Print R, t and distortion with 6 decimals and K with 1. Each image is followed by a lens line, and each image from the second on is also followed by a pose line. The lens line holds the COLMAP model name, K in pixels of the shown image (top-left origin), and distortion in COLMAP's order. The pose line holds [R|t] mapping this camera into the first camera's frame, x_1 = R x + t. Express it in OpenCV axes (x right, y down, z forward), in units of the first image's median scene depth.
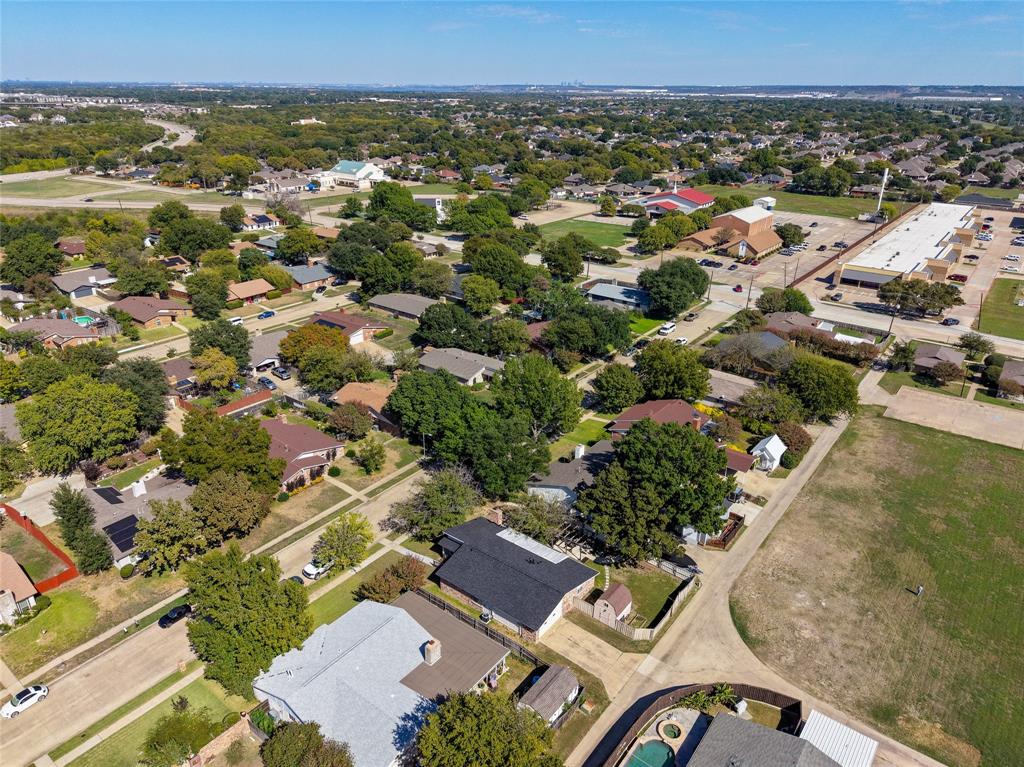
lens RADIAL K [[677.6, 0, 507.2], [0, 677.6, 387.3], [0, 0, 1]] dist [0.025320, -0.024885]
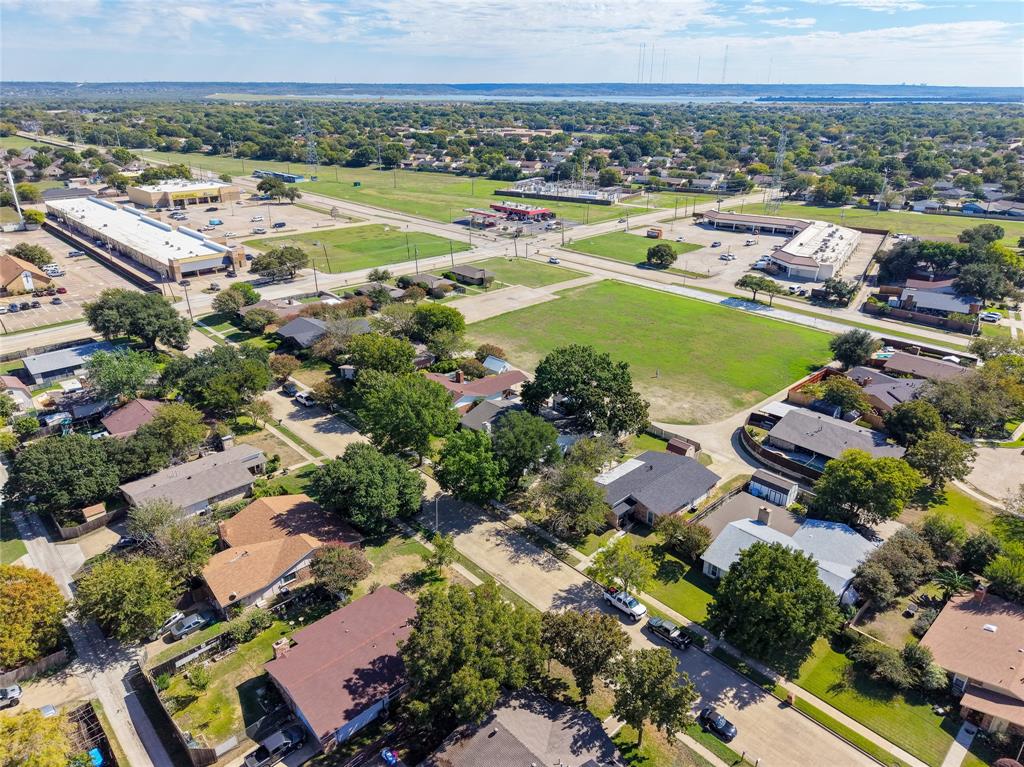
lens RADIAL K [[677.6, 0, 507.2], [0, 677.6, 387.3], [0, 0, 1]] dist [0.025320, -0.024885]
pose [[0.145783, -0.405829, 0.902247, -1.008918], [0.397028, 0.859328, 0.322373, -0.357454], [-0.906155, 0.311221, 0.286400, 0.784048]]
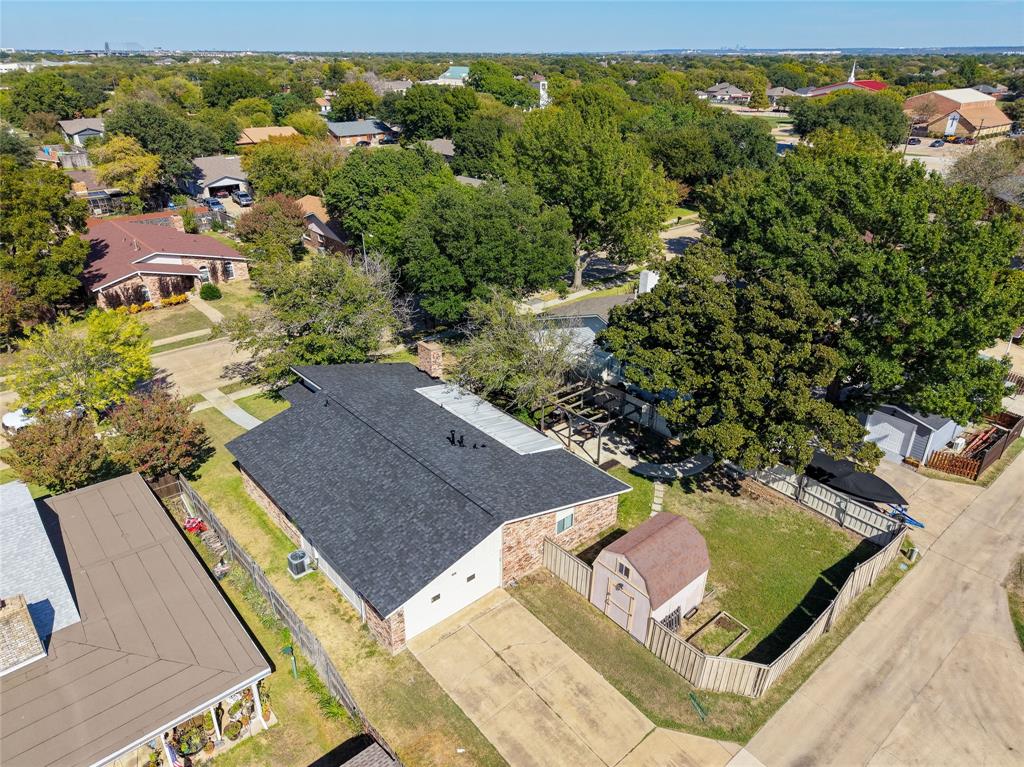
lens RADIAL K [[677.6, 0, 507.2], [0, 677.6, 387.3], [0, 0, 1]] dist [0.025320, -0.024885]
pose [[0.979793, 0.083025, -0.181967, 0.124889], [-0.075505, 0.995995, 0.047881, 0.192671], [0.185214, -0.033174, 0.982138, 0.584390]]
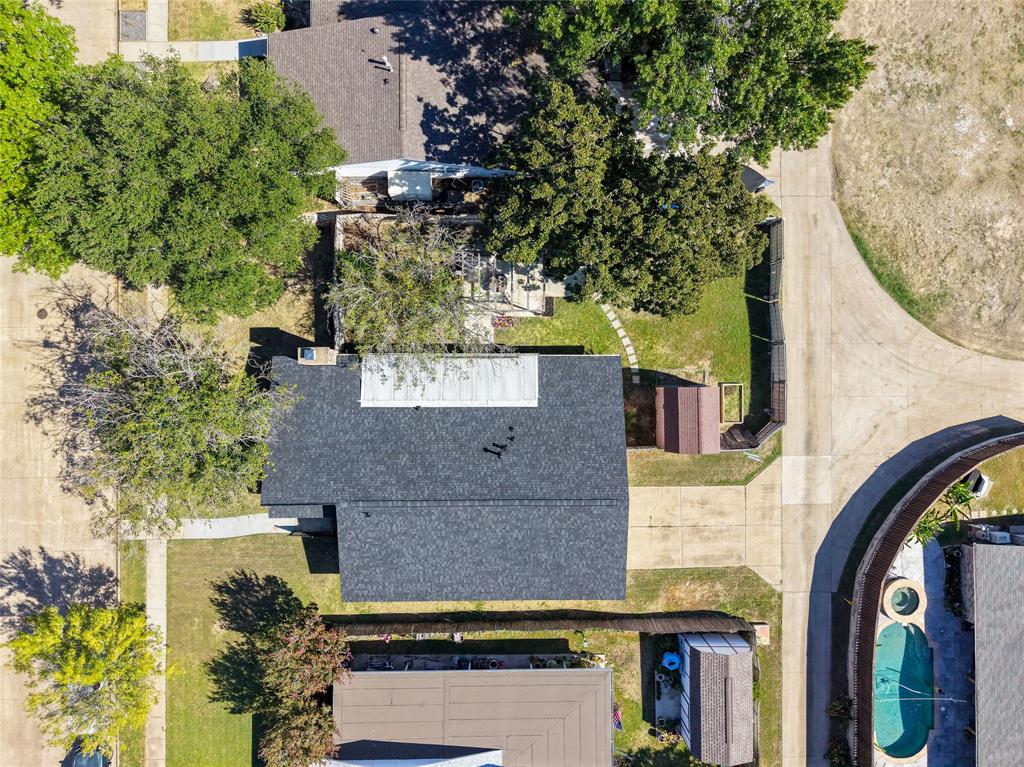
lens RADIAL K [[691.6, 0, 516.0], [0, 691.6, 341.9], [0, 0, 1]] dist [0.048725, -0.041535]
pose [[0.787408, -0.616393, 0.006895, 0.080076], [0.245292, 0.323569, 0.913857, -0.160625], [-0.565527, -0.717887, 0.405977, 0.812944]]
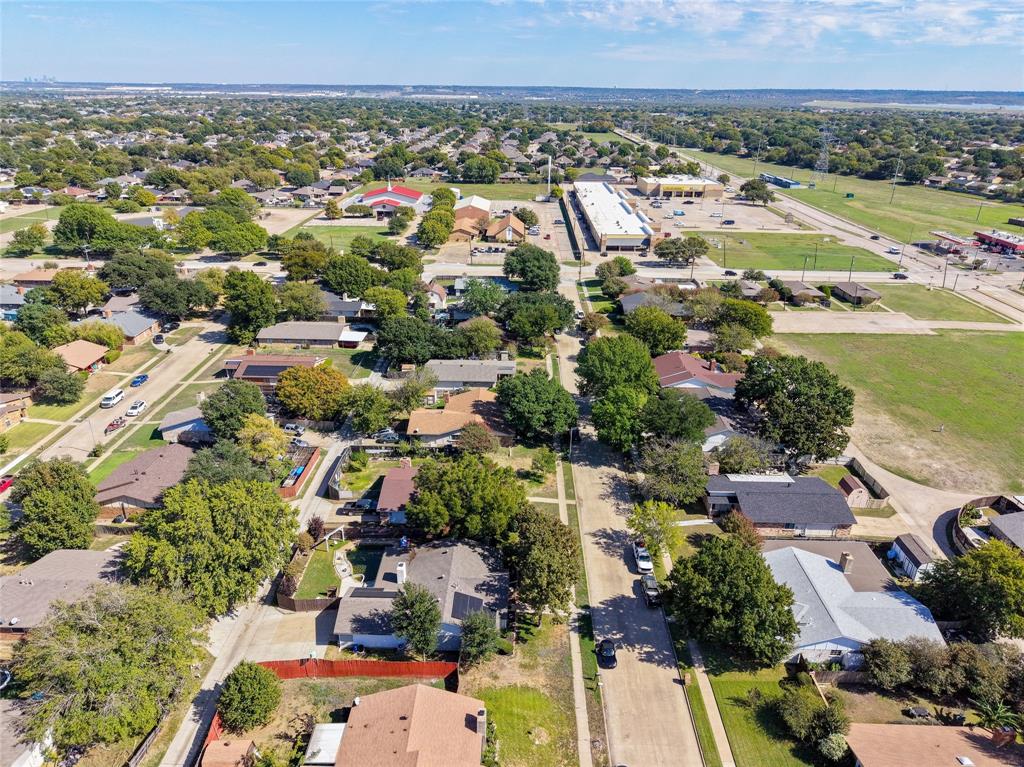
lens RADIAL K [[677.6, 0, 507.2], [0, 677.6, 387.3], [0, 0, 1]] dist [0.025320, -0.024885]
pose [[0.800015, -0.240101, 0.549844, -0.933171], [0.238918, 0.968129, 0.075132, -0.116372], [-0.550359, 0.071261, 0.831882, 0.237808]]
